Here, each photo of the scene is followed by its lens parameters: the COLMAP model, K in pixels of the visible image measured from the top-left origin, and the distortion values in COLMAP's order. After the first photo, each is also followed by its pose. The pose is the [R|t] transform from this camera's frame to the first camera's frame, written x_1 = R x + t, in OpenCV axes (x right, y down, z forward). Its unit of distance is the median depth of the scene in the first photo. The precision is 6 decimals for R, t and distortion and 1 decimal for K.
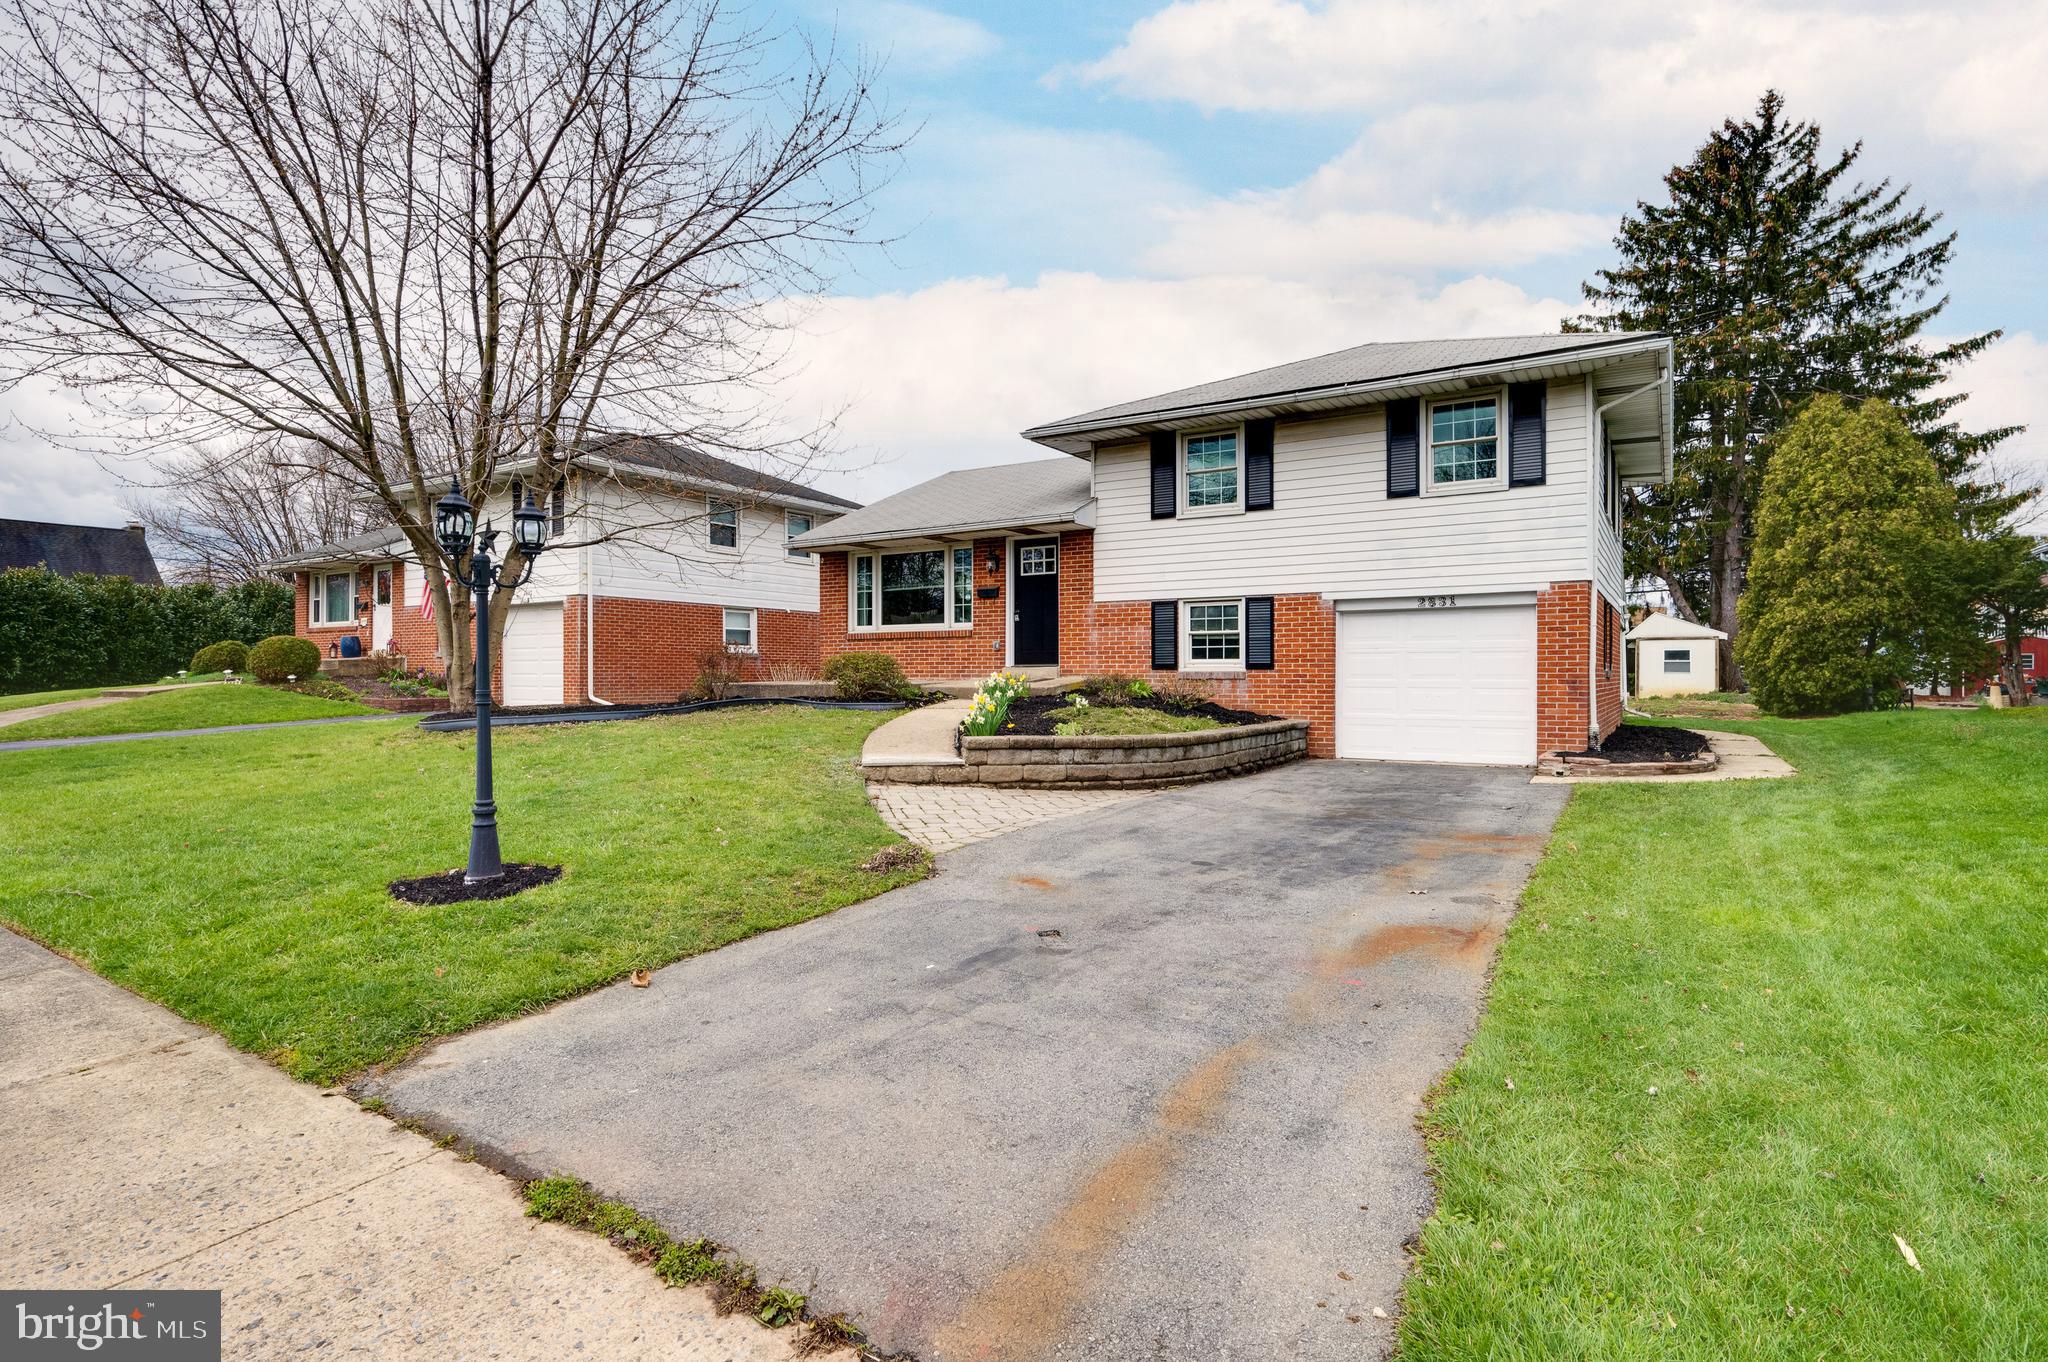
lens RADIAL K [[990.5, 0, 1034.3], [0, 990.5, 673.5], [0, 0, 1]] dist [0.012776, 0.000339]
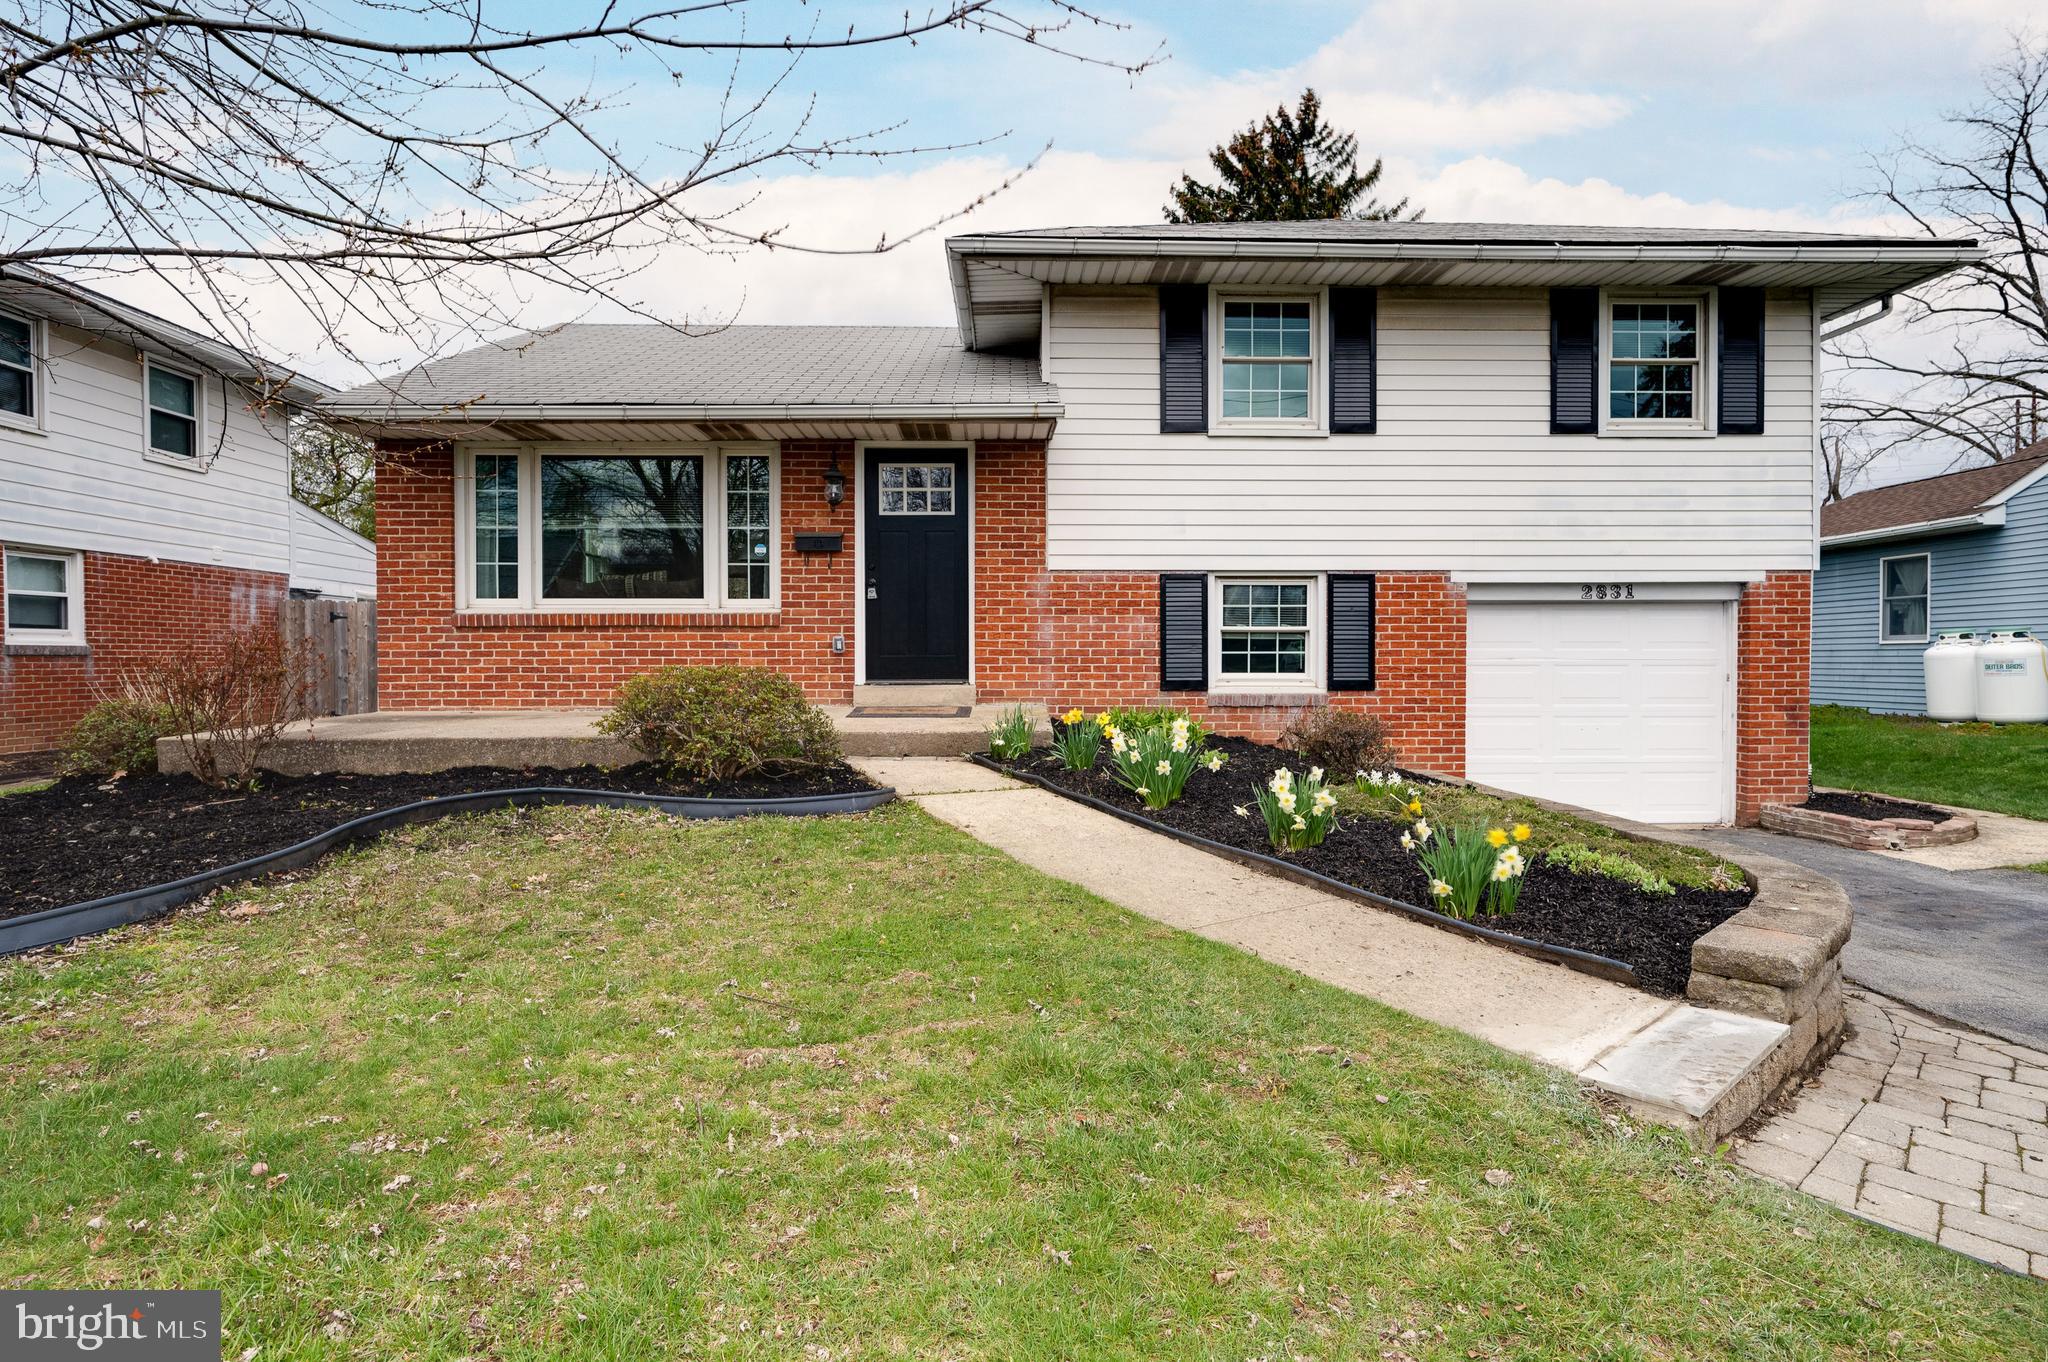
lens RADIAL K [[1121.9, 0, 1033.6], [0, 1121.9, 680.7], [0, 0, 1]] dist [0.002771, 0.000889]
pose [[0.843395, -0.010570, 0.537190, -0.286747], [0.000293, 0.999815, 0.019212, -0.021568], [-0.537293, -0.016046, 0.843243, 0.463456]]
